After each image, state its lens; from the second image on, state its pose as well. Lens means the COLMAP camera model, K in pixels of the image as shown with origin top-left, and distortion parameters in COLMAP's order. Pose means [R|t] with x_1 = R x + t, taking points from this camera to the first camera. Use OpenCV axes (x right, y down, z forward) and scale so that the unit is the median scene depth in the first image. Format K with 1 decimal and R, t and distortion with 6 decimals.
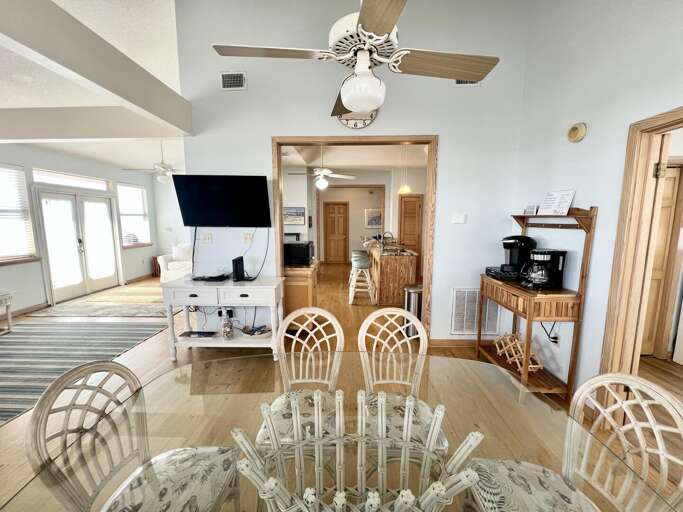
lens RADIAL K [[274.5, 0, 340.9], [0, 274.5, 253.7], [0, 0, 1]] dist [-0.000945, 0.000043]
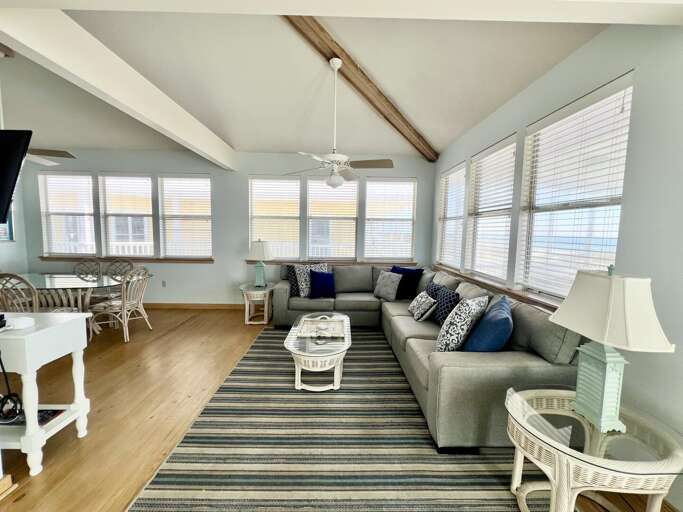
lens RADIAL K [[274.2, 0, 338.5], [0, 274.2, 253.9], [0, 0, 1]] dist [-0.000446, -0.000209]
pose [[-0.999126, -0.011019, -0.040324, -0.718565], [-0.019025, 0.978800, 0.203932, -0.100174], [0.037223, 0.204521, -0.978154, 0.956625]]
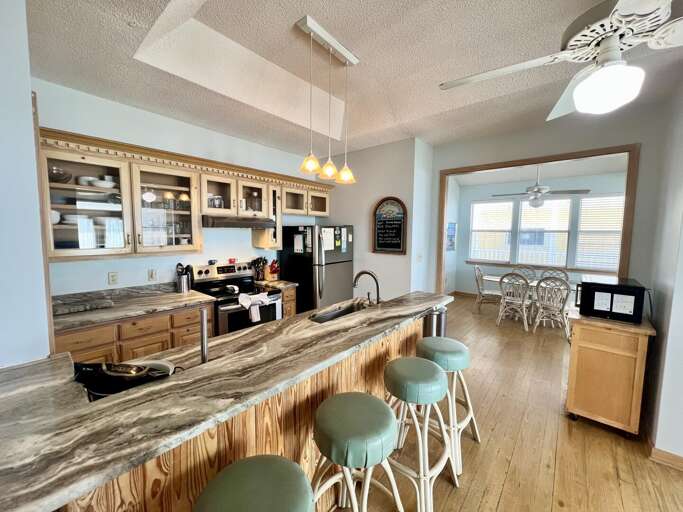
lens RADIAL K [[274.2, 0, 338.5], [0, 274.2, 253.9], [0, 0, 1]] dist [-0.000446, -0.000209]
pose [[-0.775778, -0.057397, 0.628390, -0.047046], [0.067629, 0.982555, 0.173238, -0.195033], [-0.627372, 0.176892, -0.758363, 1.435779]]
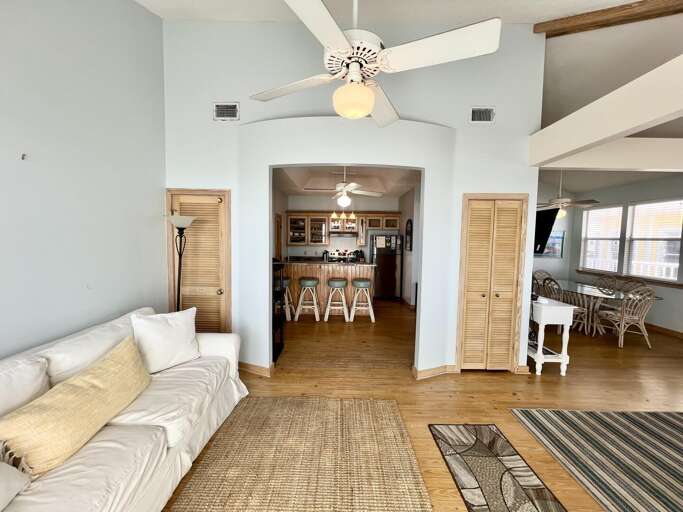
lens RADIAL K [[274.5, 0, 340.9], [0, 274.5, 253.7], [0, 0, 1]] dist [-0.000945, 0.000043]
pose [[-0.024684, -0.057272, 0.998053, -1.015609], [0.107082, 0.992462, 0.059600, -0.156083], [-0.993944, 0.108345, -0.018365, 1.137628]]
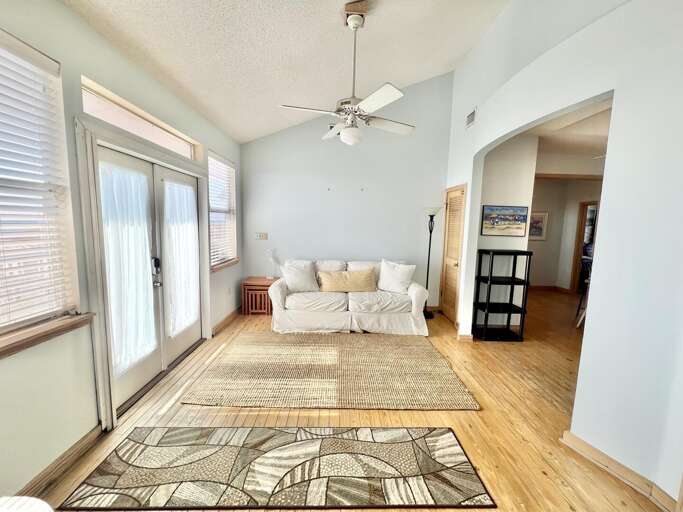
lens RADIAL K [[272.7, 0, 340.2], [0, 272.7, 255.0], [0, 0, 1]] dist [-0.000717, 0.000164]
pose [[0.998863, 0.022853, 0.041831, -0.746703], [-0.022469, 0.999701, -0.009626, -0.070214], [-0.042039, 0.008675, 0.999078, 0.591263]]
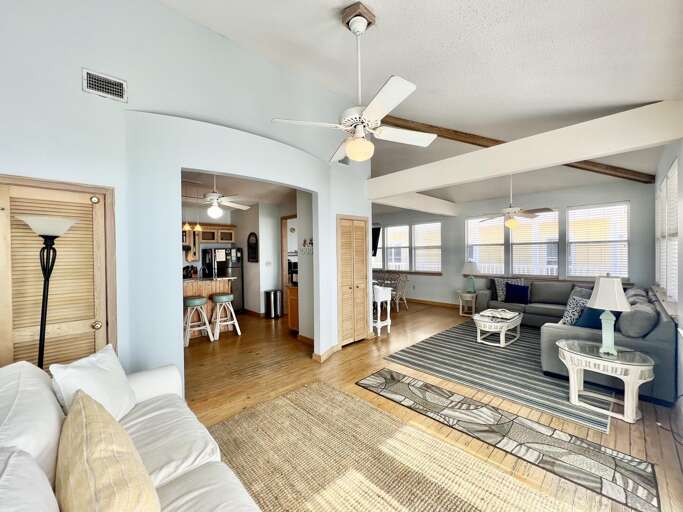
lens RADIAL K [[272.7, 0, 340.2], [0, 272.7, 255.0], [0, 0, 1]] dist [-0.000717, 0.000164]
pose [[-0.708185, 0.006144, 0.706000, -0.989657], [0.103196, 0.990124, 0.094899, -0.180361], [-0.698444, 0.140062, -0.701825, 1.447875]]
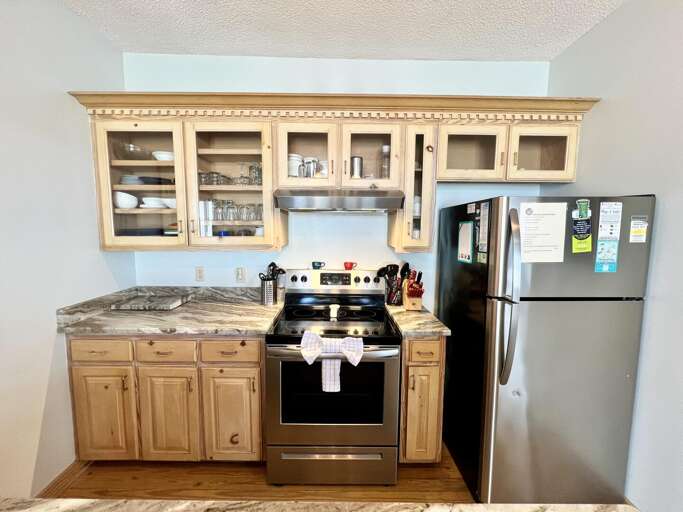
lens RADIAL K [[274.5, 0, 340.9], [0, 274.5, 253.7], [0, 0, 1]] dist [-0.000945, 0.000043]
pose [[-0.036293, -0.096257, 0.994695, 0.172835], [0.112917, 0.988581, 0.099785, -0.137779], [-0.992941, 0.115939, -0.025010, 1.097697]]
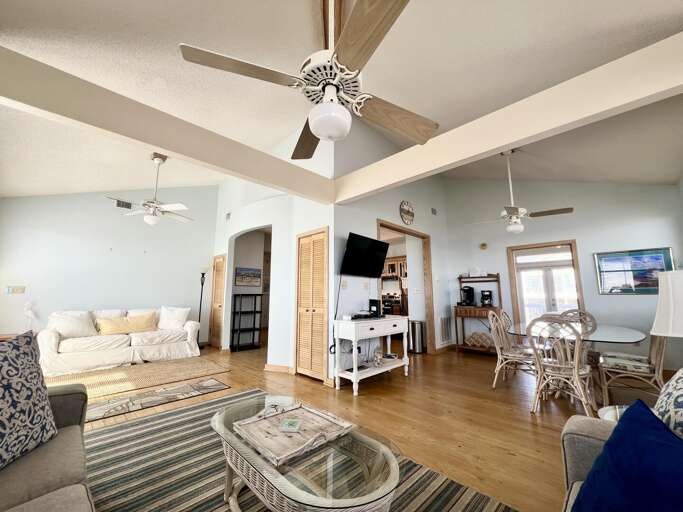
lens RADIAL K [[274.2, 0, 338.5], [0, 274.2, 253.9], [0, 0, 1]] dist [-0.000446, -0.000209]
pose [[0.687491, 0.113563, 0.717258, -0.912934], [0.089660, 0.966866, -0.239022, 0.062940], [-0.720636, 0.228635, 0.654530, 0.137468]]
